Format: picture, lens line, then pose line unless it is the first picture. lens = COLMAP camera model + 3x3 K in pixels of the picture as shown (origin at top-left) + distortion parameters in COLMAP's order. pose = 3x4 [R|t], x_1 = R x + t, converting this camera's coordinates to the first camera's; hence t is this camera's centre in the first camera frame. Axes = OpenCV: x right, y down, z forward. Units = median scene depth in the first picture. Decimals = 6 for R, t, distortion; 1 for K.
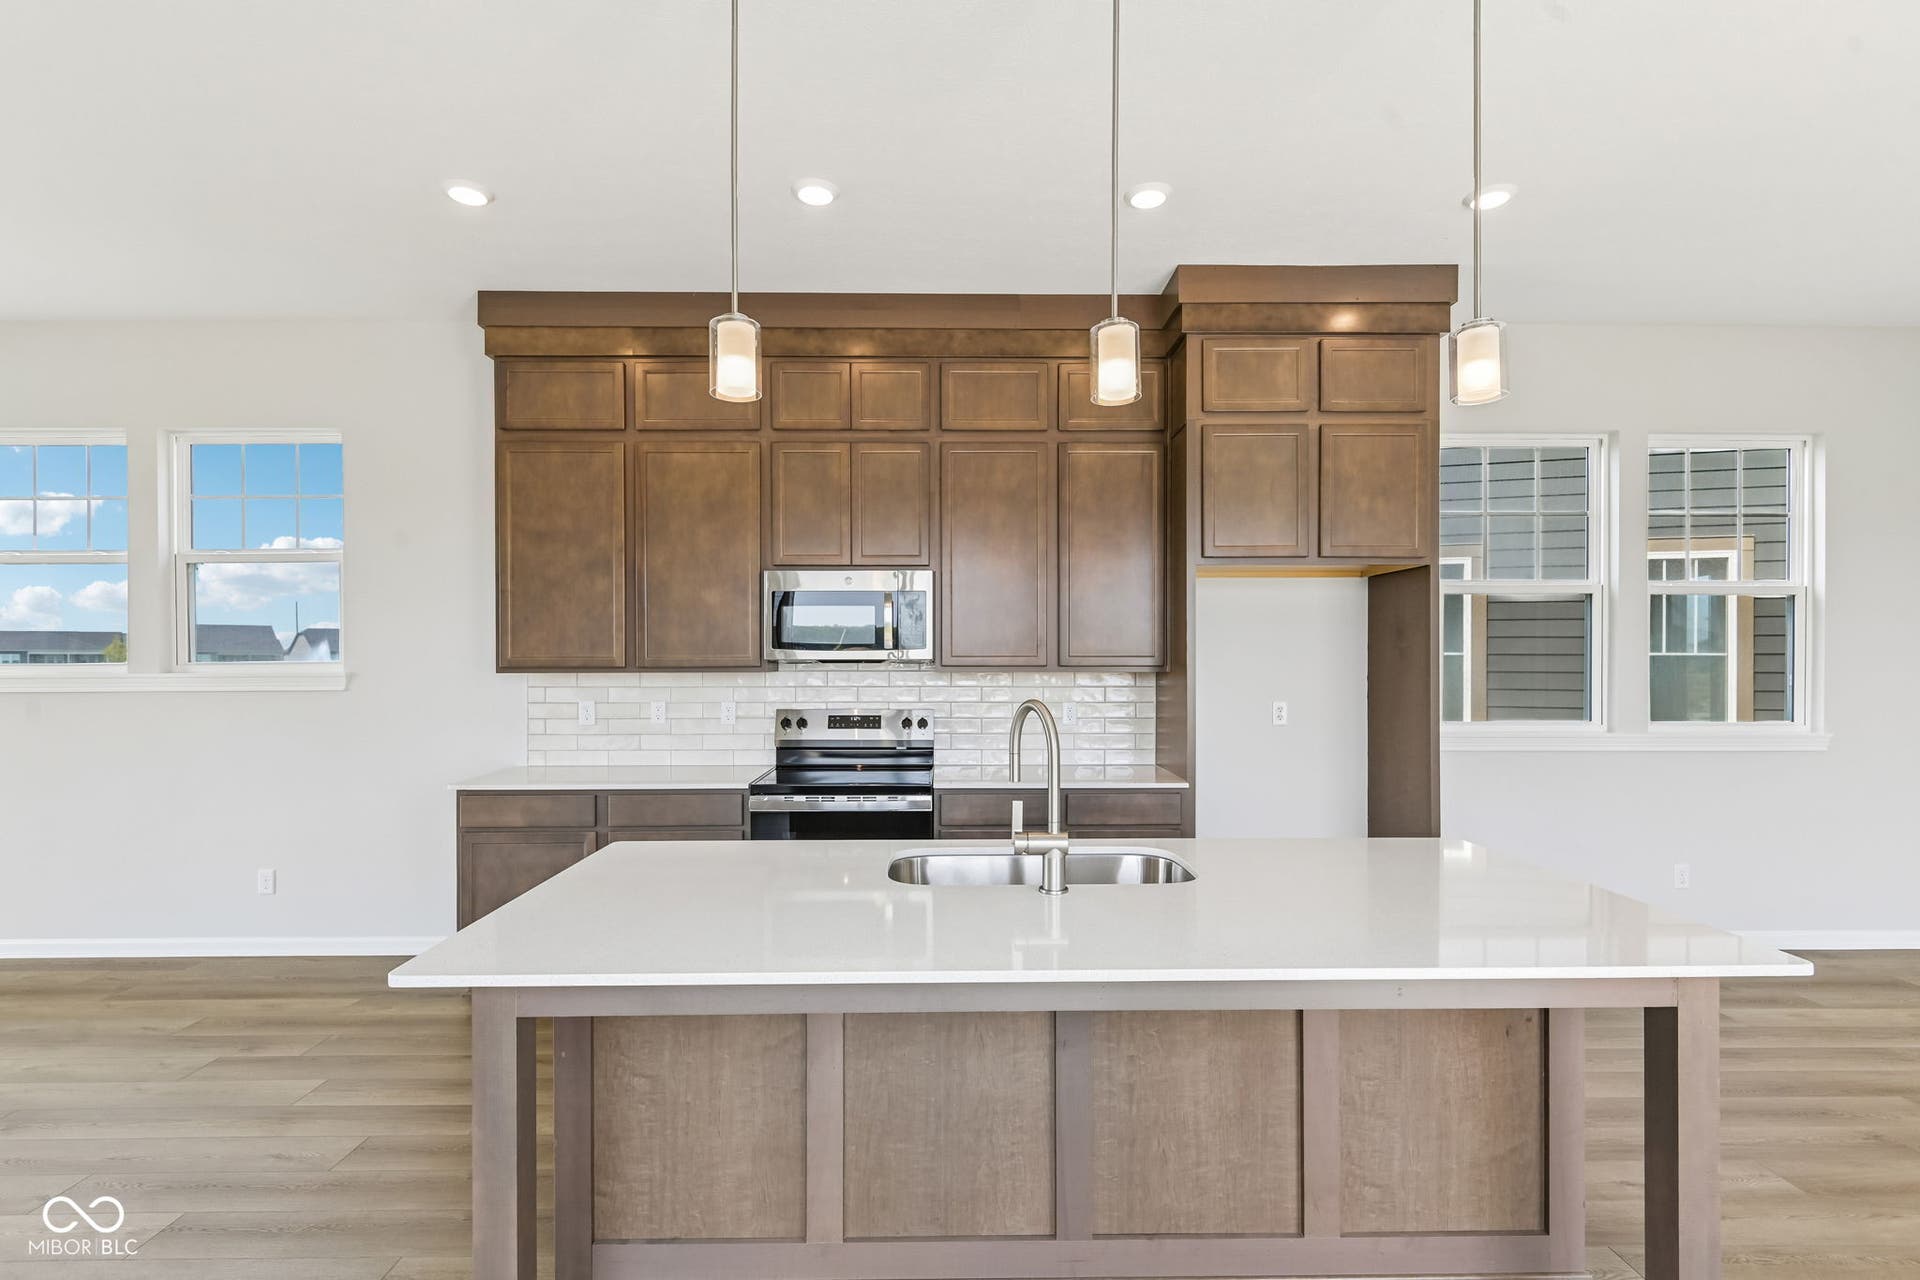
lens RADIAL K [[889.2, 0, 947.7], [0, 889.2, 655.6], [0, 0, 1]] dist [0.004593, -0.002598]
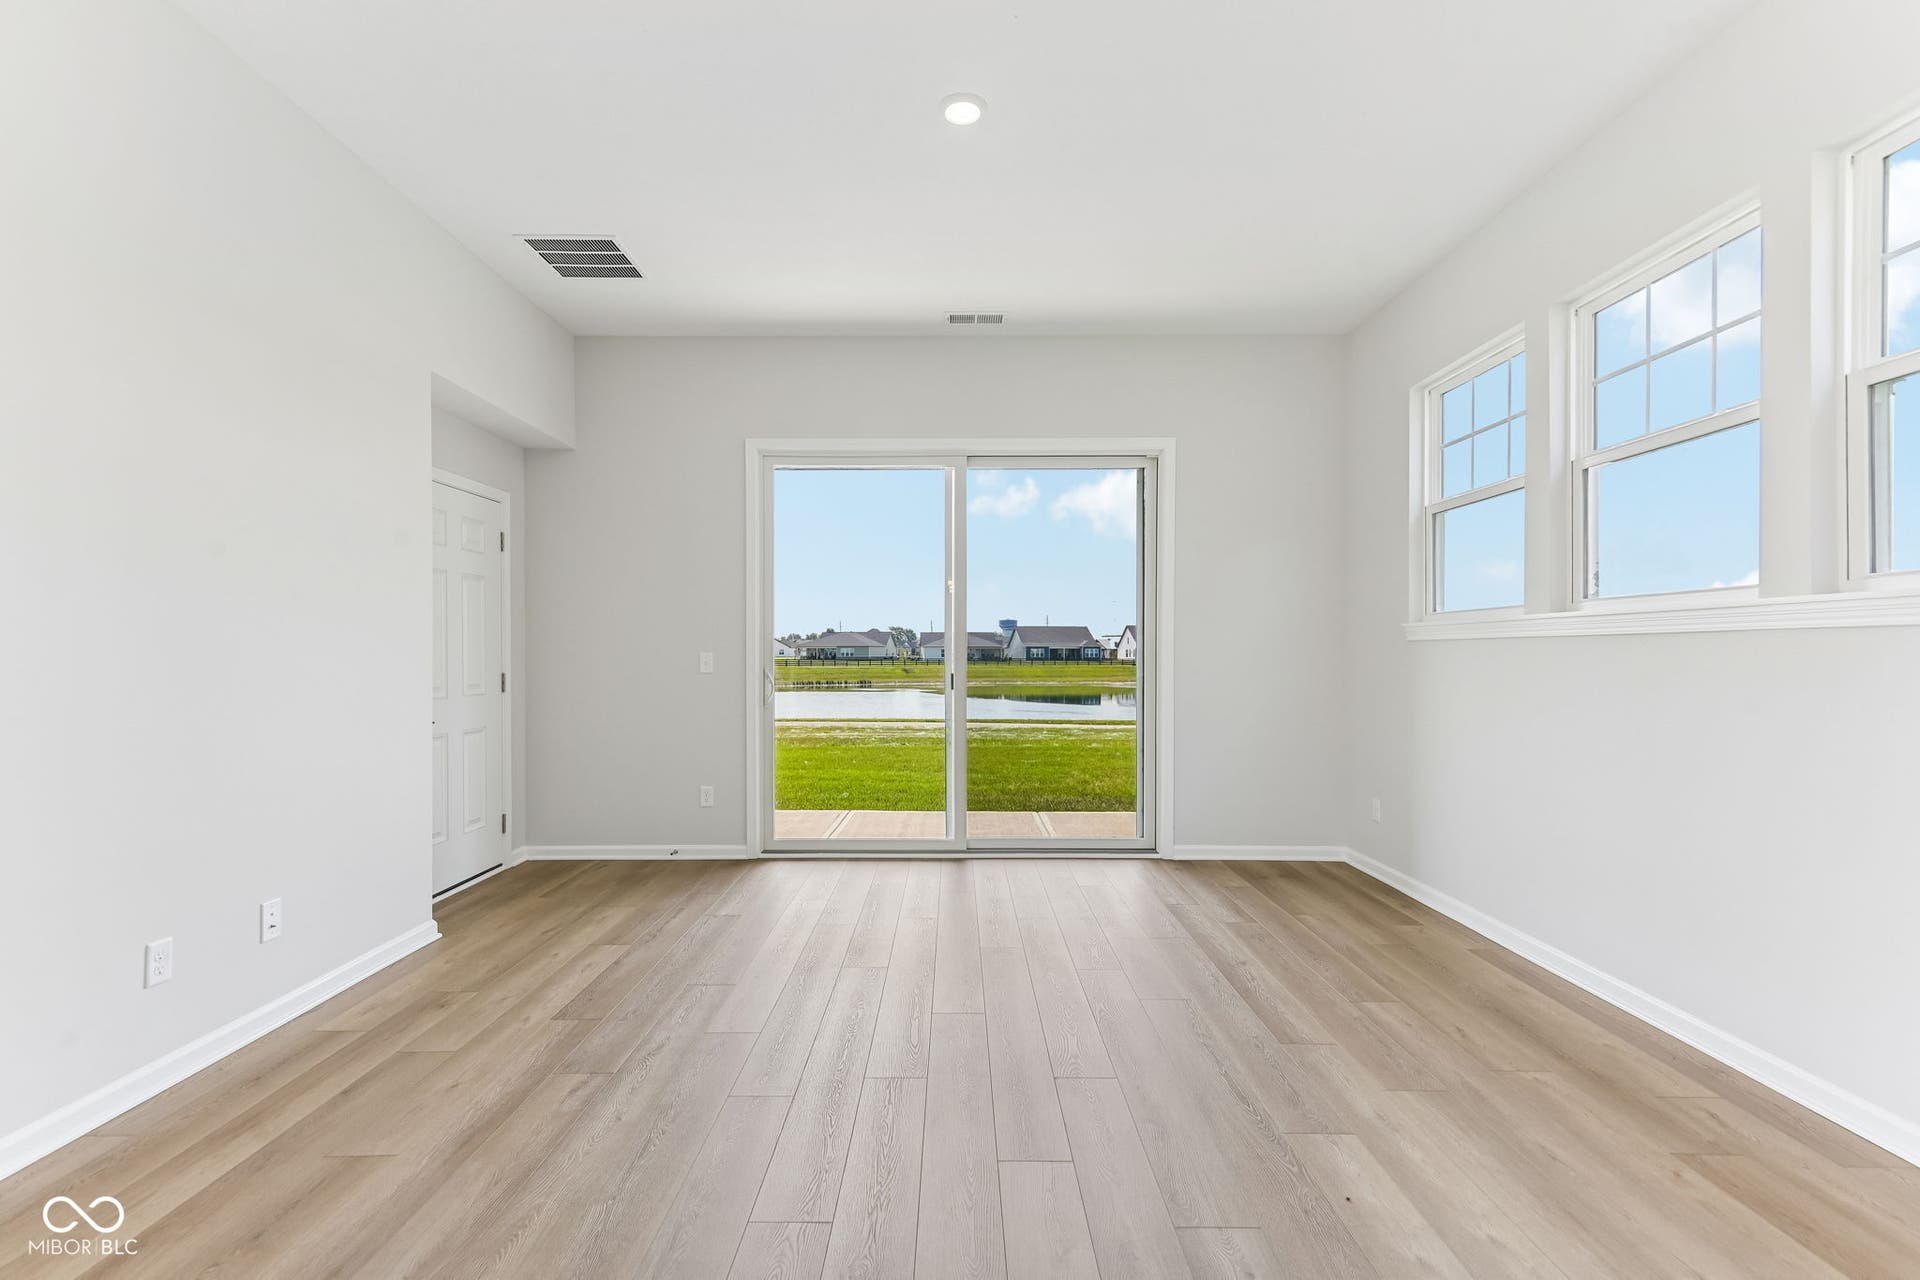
lens RADIAL K [[889.2, 0, 941.3], [0, 889.2, 656.8], [0, 0, 1]] dist [0.004593, -0.002598]
pose [[-0.024815, 0.003471, -0.999686, -0.344440], [0.001519, 0.999993, 0.003434, 0.059537], [0.999691, -0.001433, -0.024820, 0.510848]]
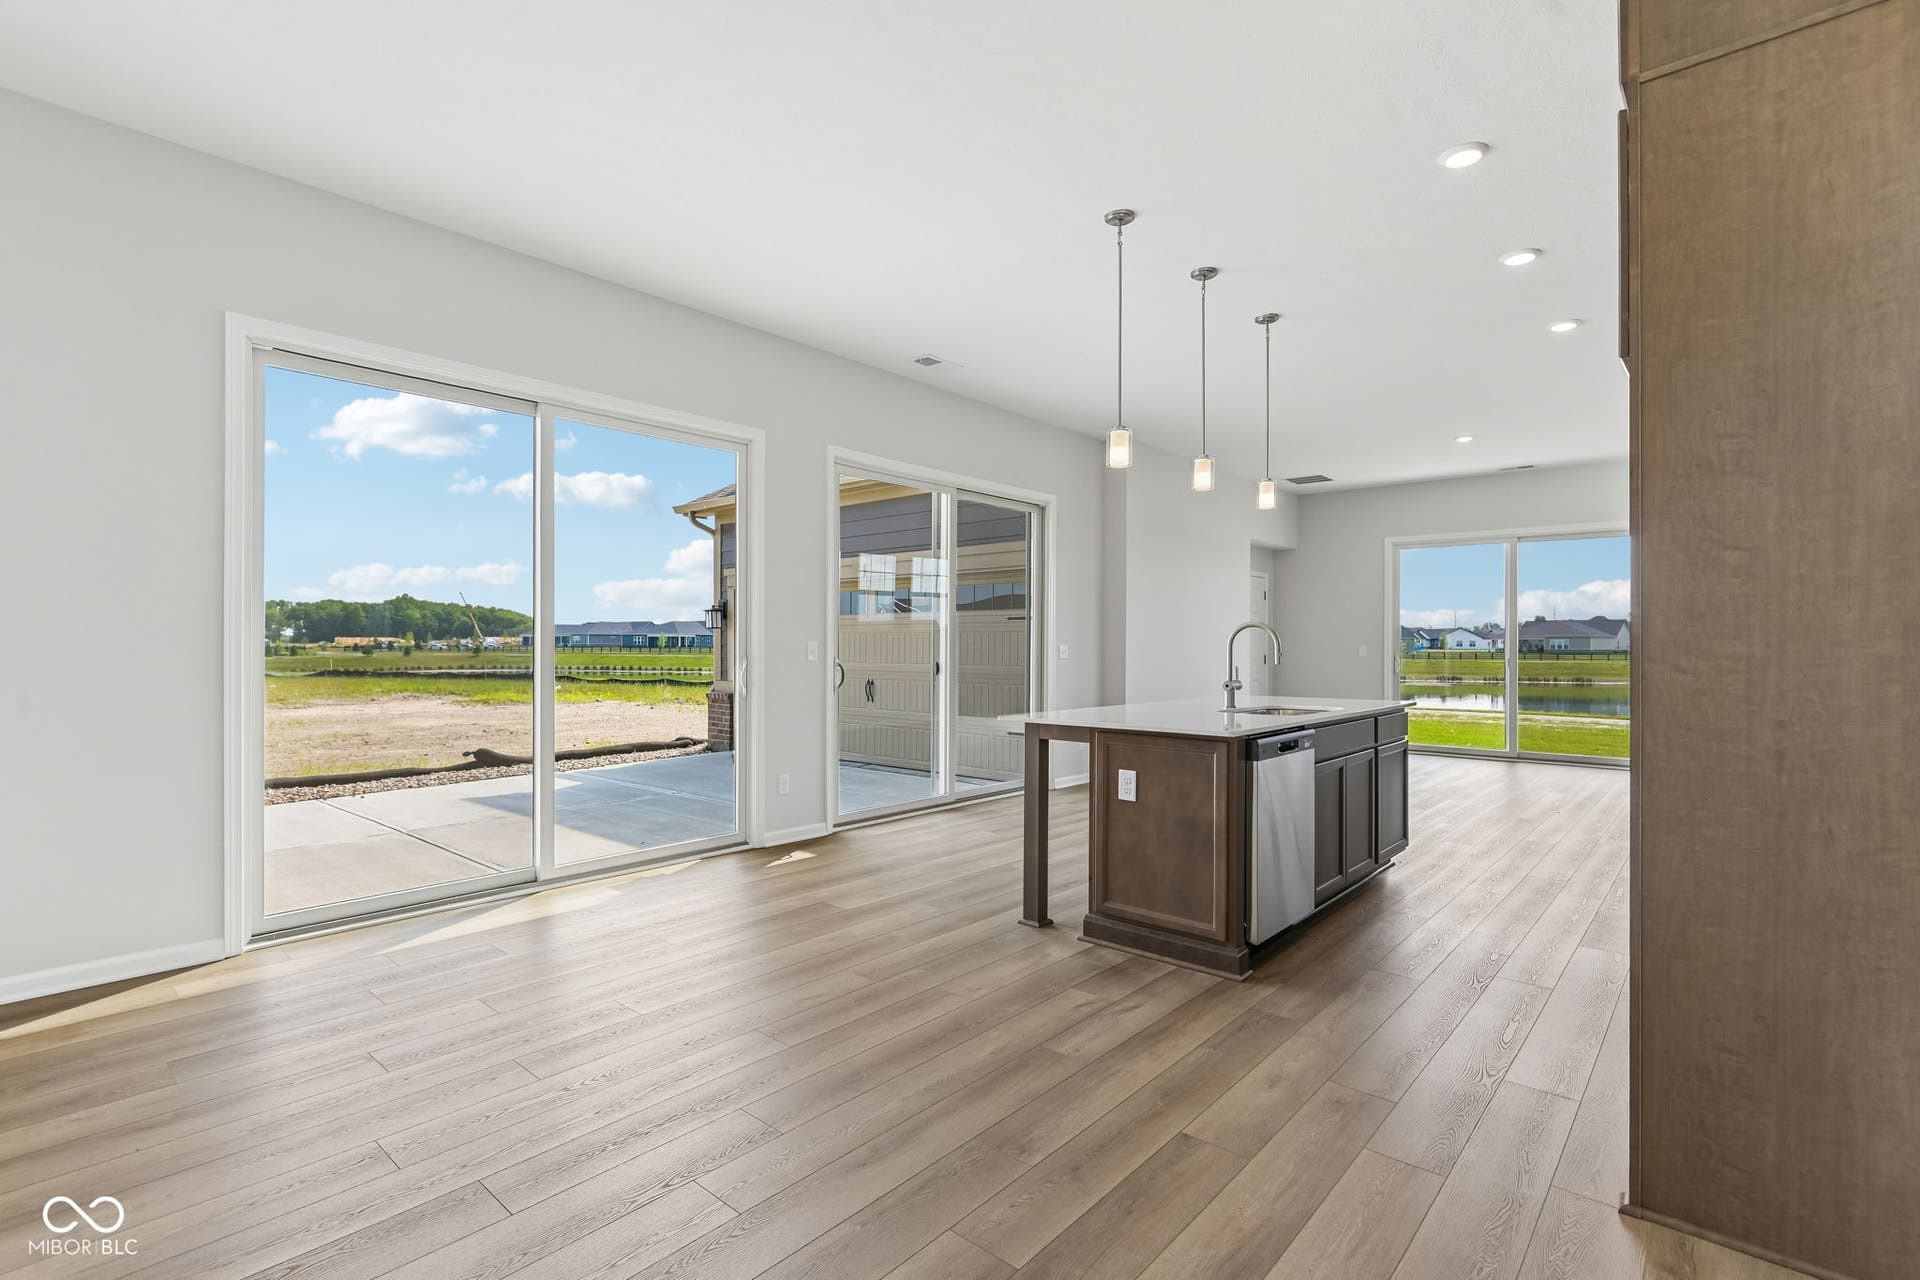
lens RADIAL K [[889.2, 0, 944.5], [0, 889.2, 631.7], [0, 0, 1]] dist [0.004593, -0.002598]
pose [[-0.674108, -0.012685, -0.738524, 1.128000], [-0.003365, 0.999895, -0.014103, 0.055624], [0.738625, -0.007021, -0.674080, 0.990505]]
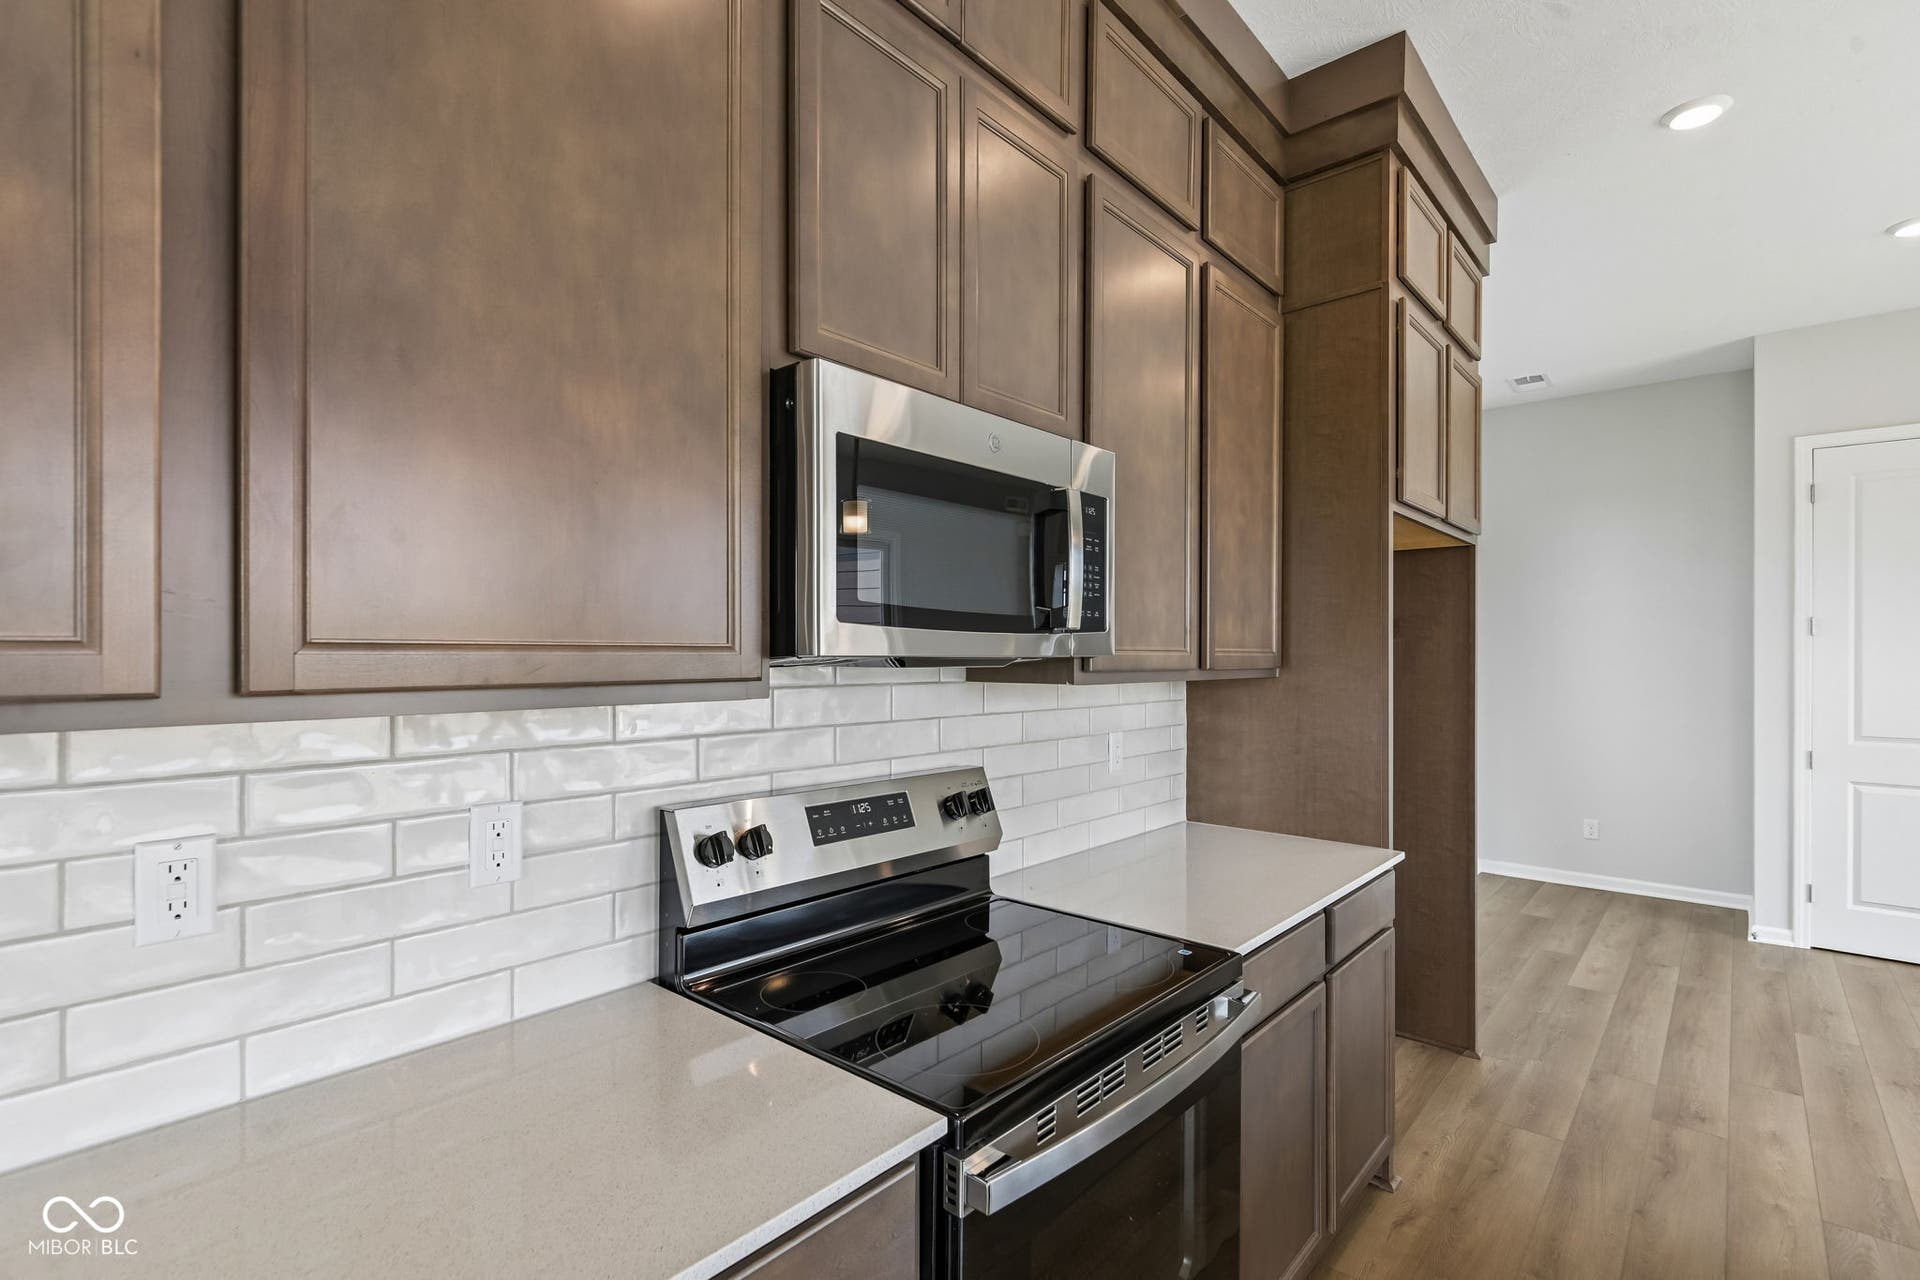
lens RADIAL K [[889.2, 0, 948.7], [0, 889.2, 653.6], [0, 0, 1]] dist [0.004593, -0.002598]
pose [[0.671613, 0.002410, 0.740898, -0.388865], [-0.004077, 0.999992, 0.000442, 0.002432], [-0.740891, -0.003317, 0.671617, 0.752644]]
